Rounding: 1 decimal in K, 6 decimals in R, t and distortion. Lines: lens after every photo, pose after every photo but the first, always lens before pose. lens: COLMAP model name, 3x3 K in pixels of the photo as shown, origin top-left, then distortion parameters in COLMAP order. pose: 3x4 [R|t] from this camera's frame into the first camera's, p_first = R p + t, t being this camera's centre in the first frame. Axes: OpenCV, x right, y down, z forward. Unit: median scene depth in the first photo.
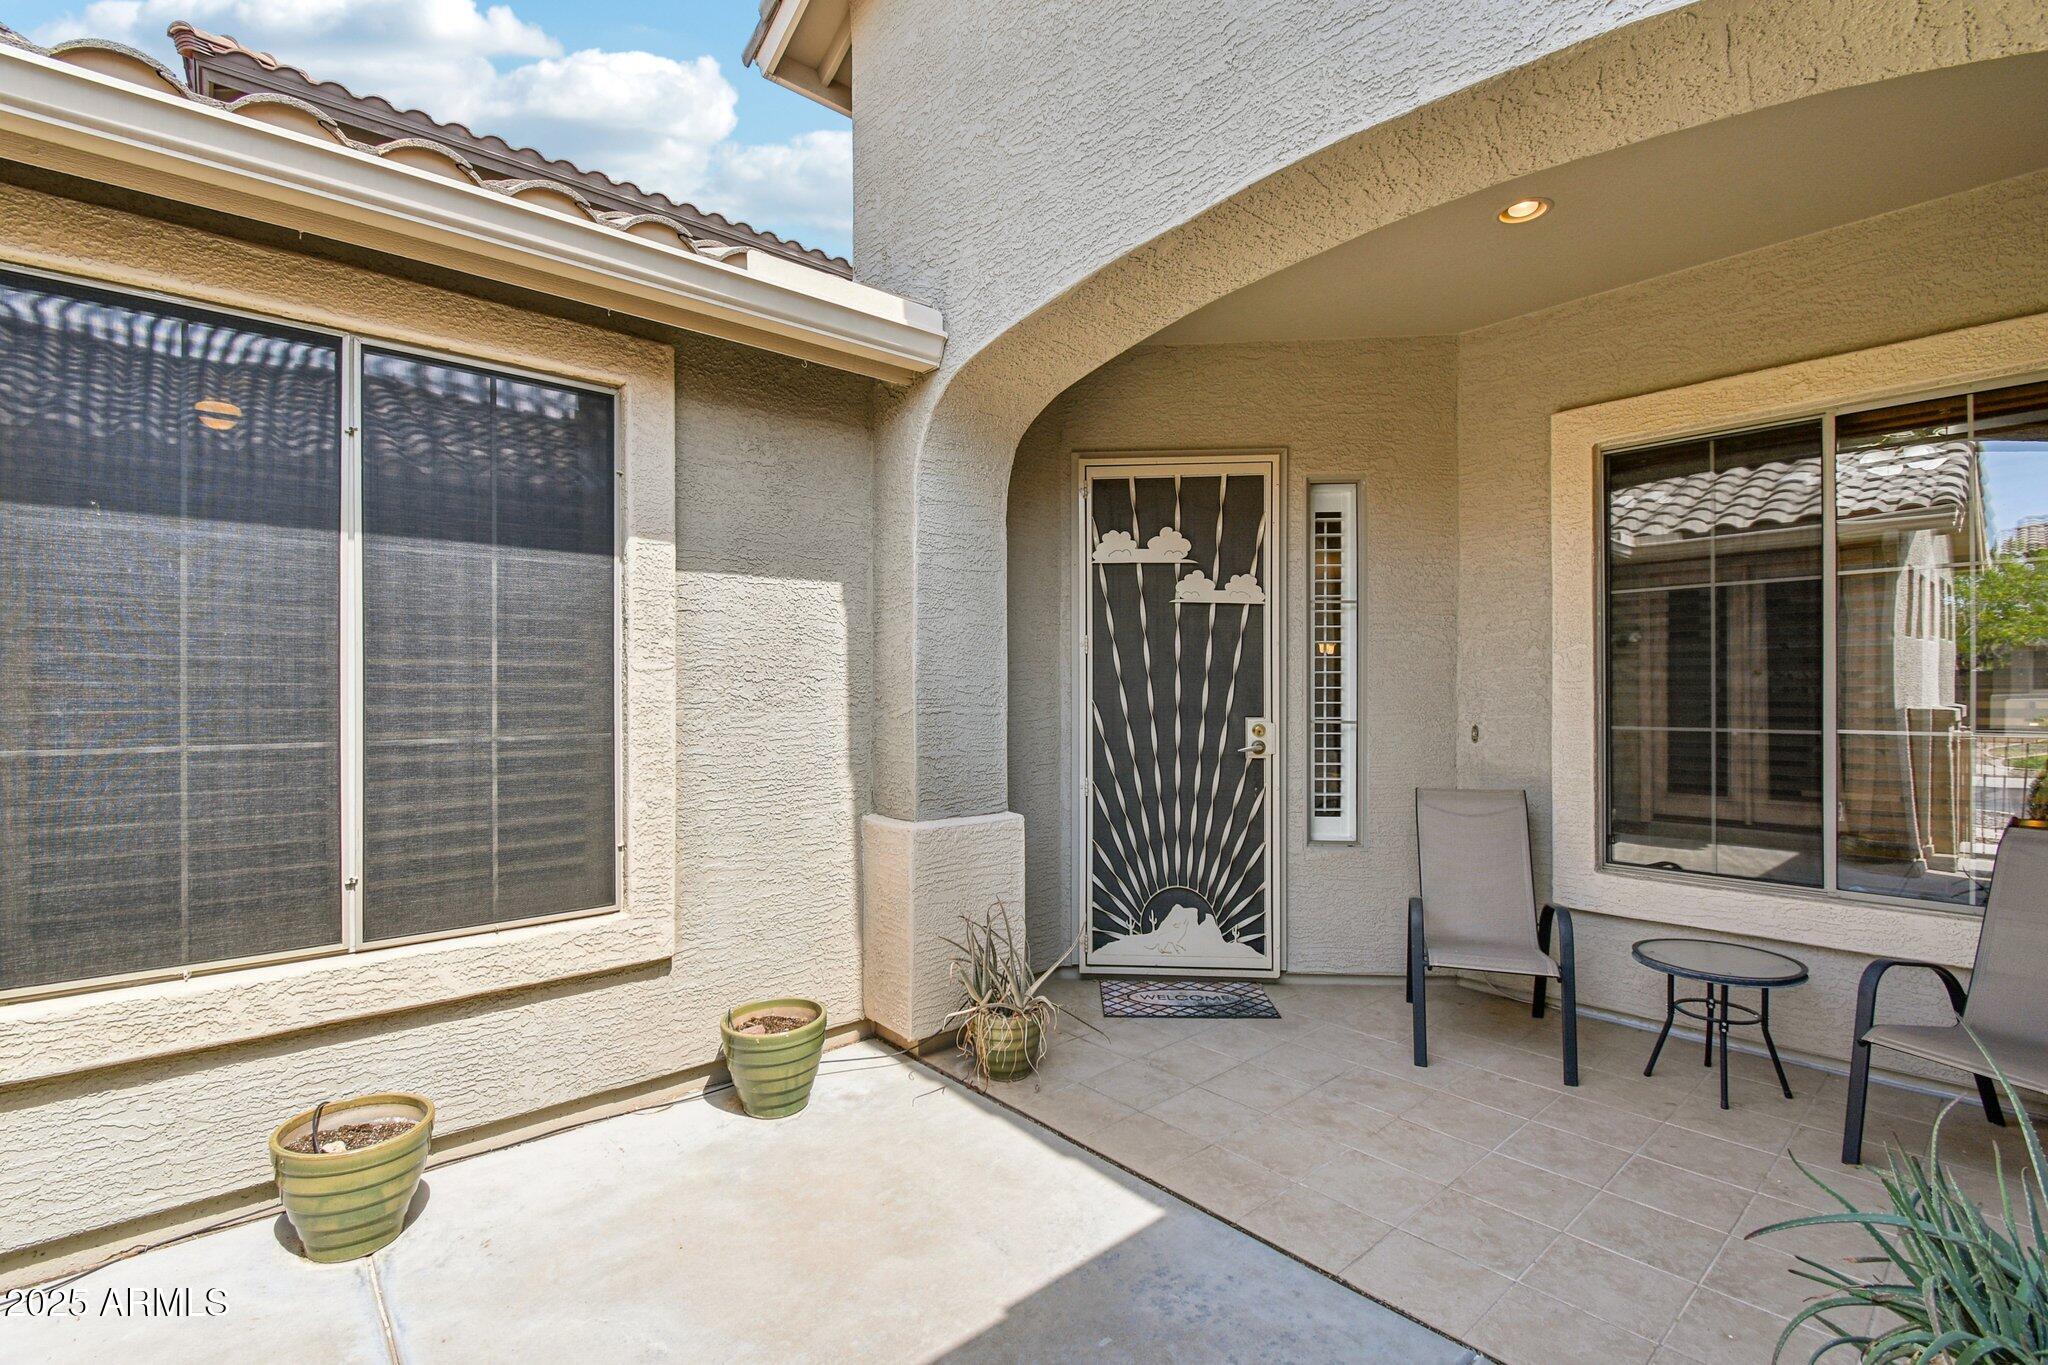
lens RADIAL K [[928.6, 0, 980.9], [0, 928.6, 691.8], [0, 0, 1]] dist [0.006369, -0.001362]
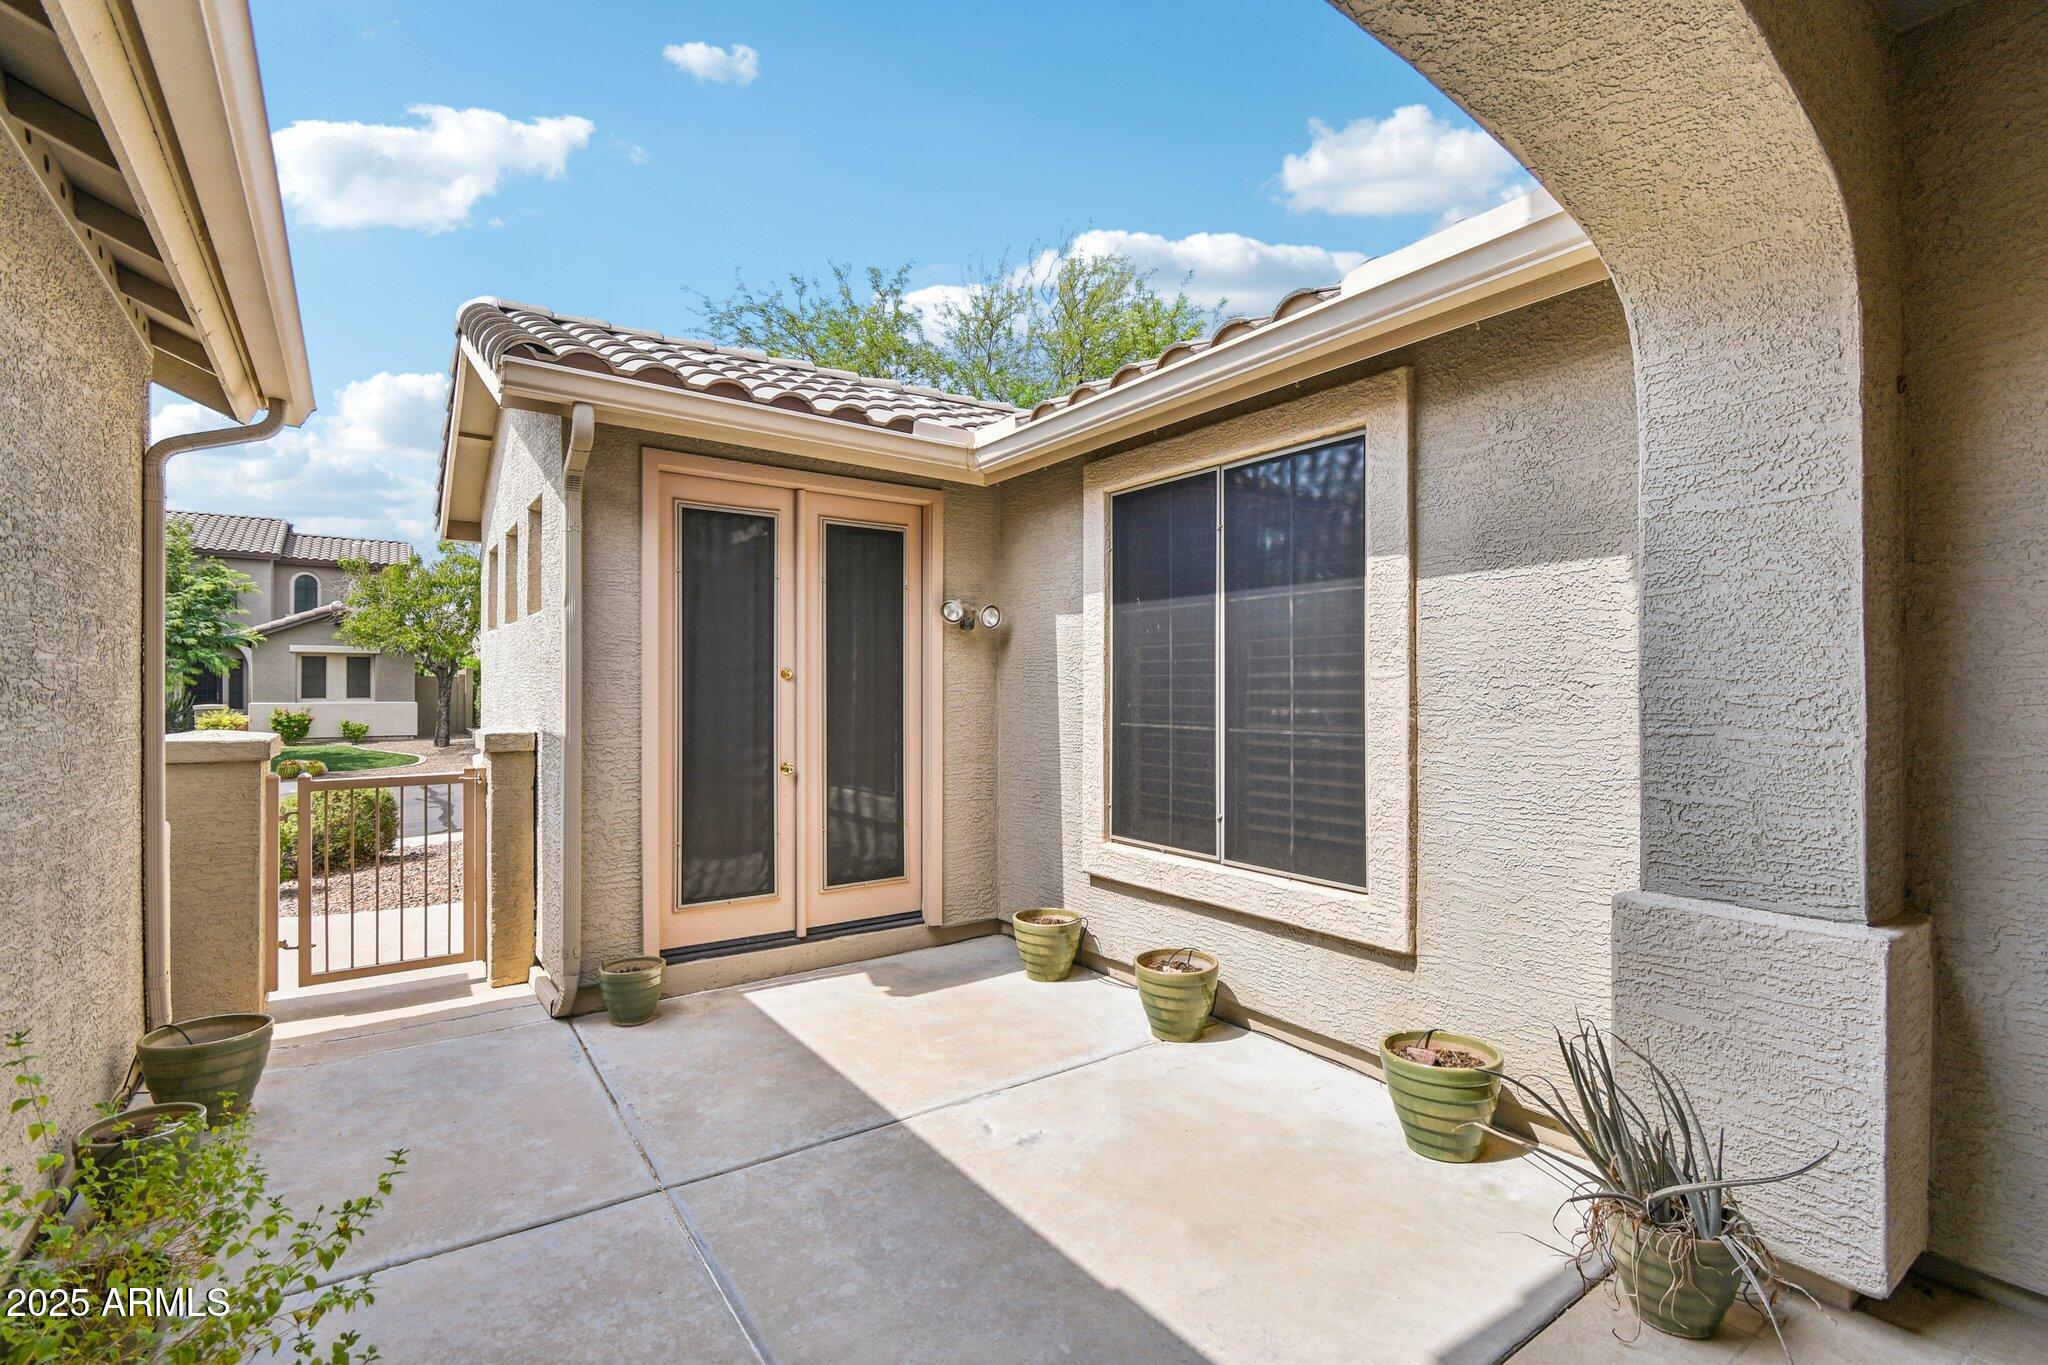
lens RADIAL K [[928.6, 0, 1033.5], [0, 928.6, 684.9], [0, 0, 1]] dist [0.006369, -0.001362]
pose [[-0.080853, -0.001140, -0.996725, 0.739421], [-0.001749, 0.999998, -0.001002, -0.013187], [0.996724, 0.001662, -0.080855, 0.673142]]
